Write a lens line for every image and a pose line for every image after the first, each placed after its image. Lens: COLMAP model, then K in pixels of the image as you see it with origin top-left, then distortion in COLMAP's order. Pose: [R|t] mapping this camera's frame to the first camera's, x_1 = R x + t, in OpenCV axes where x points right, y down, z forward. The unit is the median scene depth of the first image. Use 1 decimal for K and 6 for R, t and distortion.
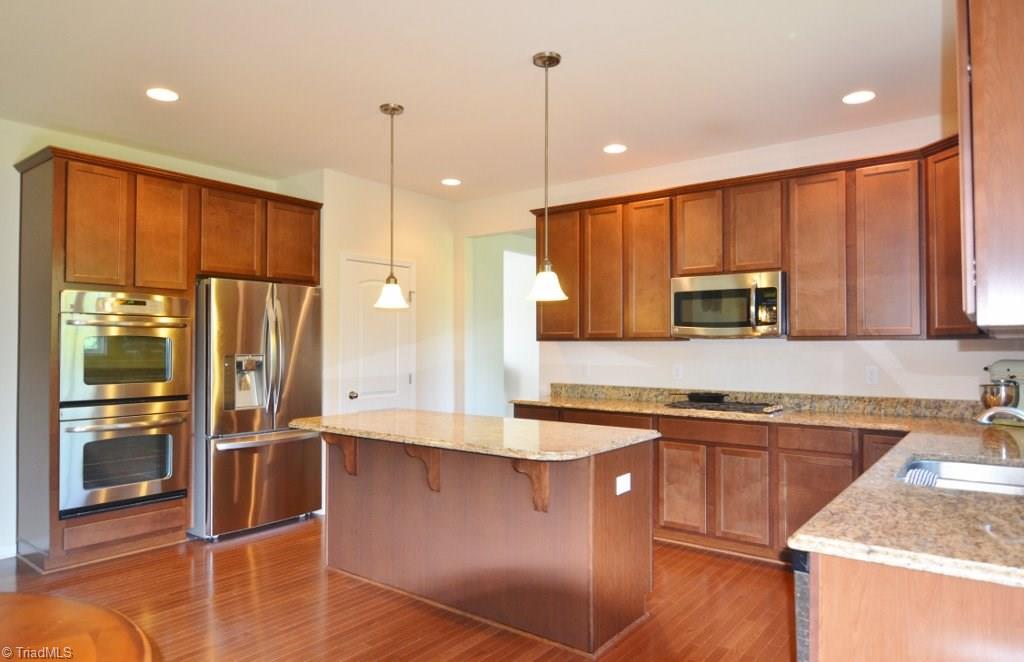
lens RADIAL K [[643.8, 0, 512.0], [0, 643.8, 331.0], [0, 0, 1]] dist [0.001908, -0.000599]
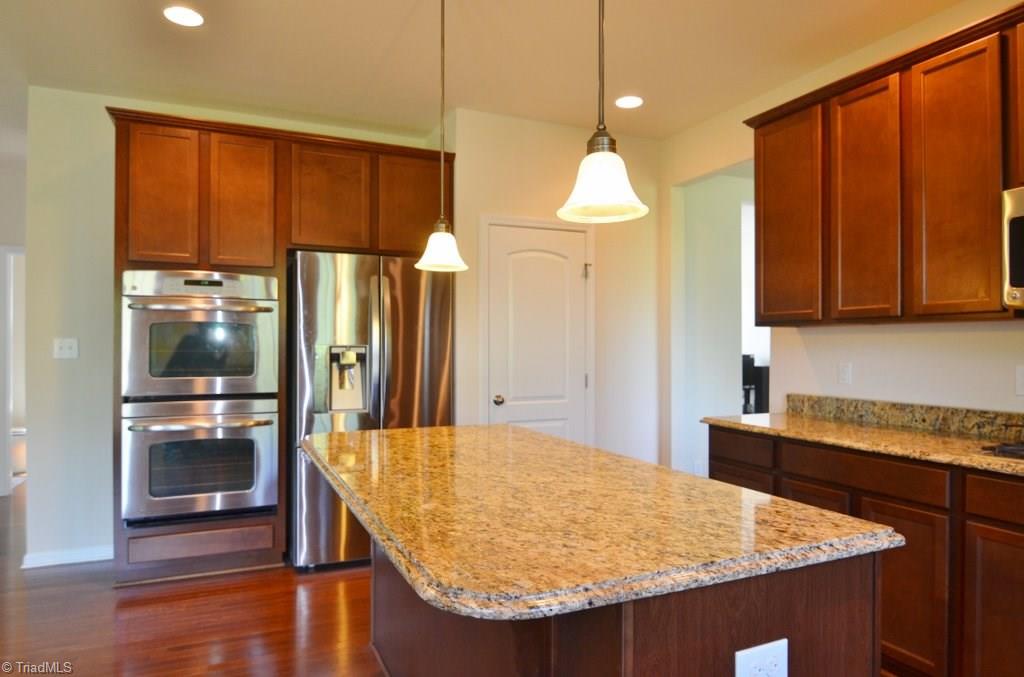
lens RADIAL K [[633.8, 0, 512.0], [0, 633.8, 338.5], [0, 0, 1]] dist [0.017263, -0.026186]
pose [[0.878251, -0.005411, -0.478169, 0.140147], [0.009628, 0.999933, 0.006368, 0.023315], [0.478103, -0.010196, 0.878245, 0.370924]]
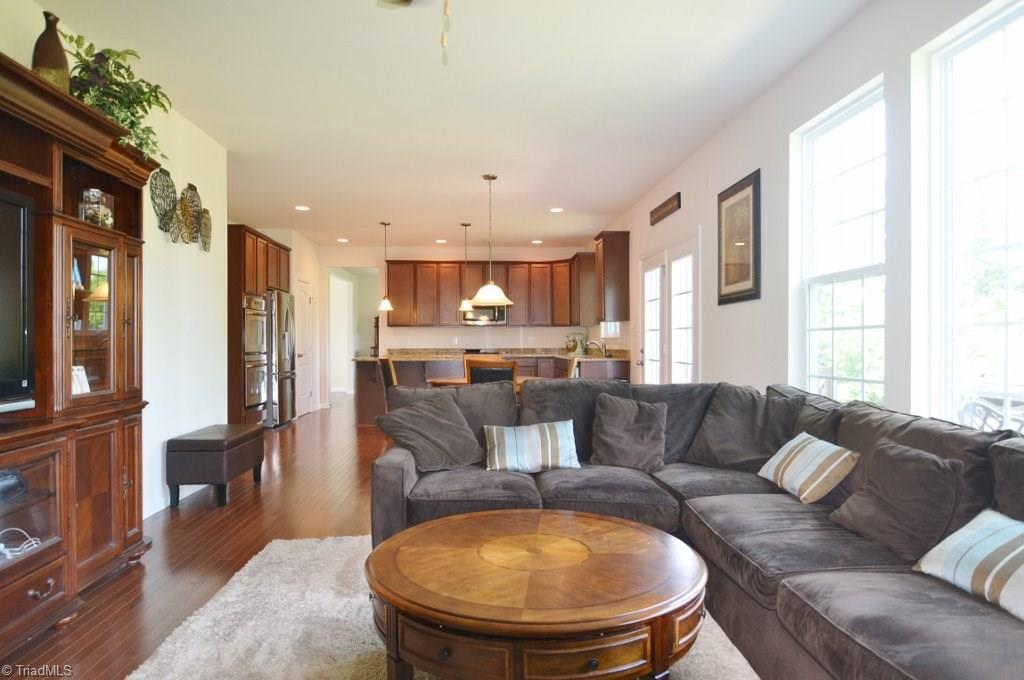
lens RADIAL K [[633.8, 0, 512.0], [0, 633.8, 340.0], [0, 0, 1]] dist [0.017263, -0.026186]
pose [[0.753863, -0.001722, 0.657030, -1.053620], [-0.010693, 0.999832, 0.014889, 0.025372], [-0.656945, -0.018250, 0.753718, -0.797473]]
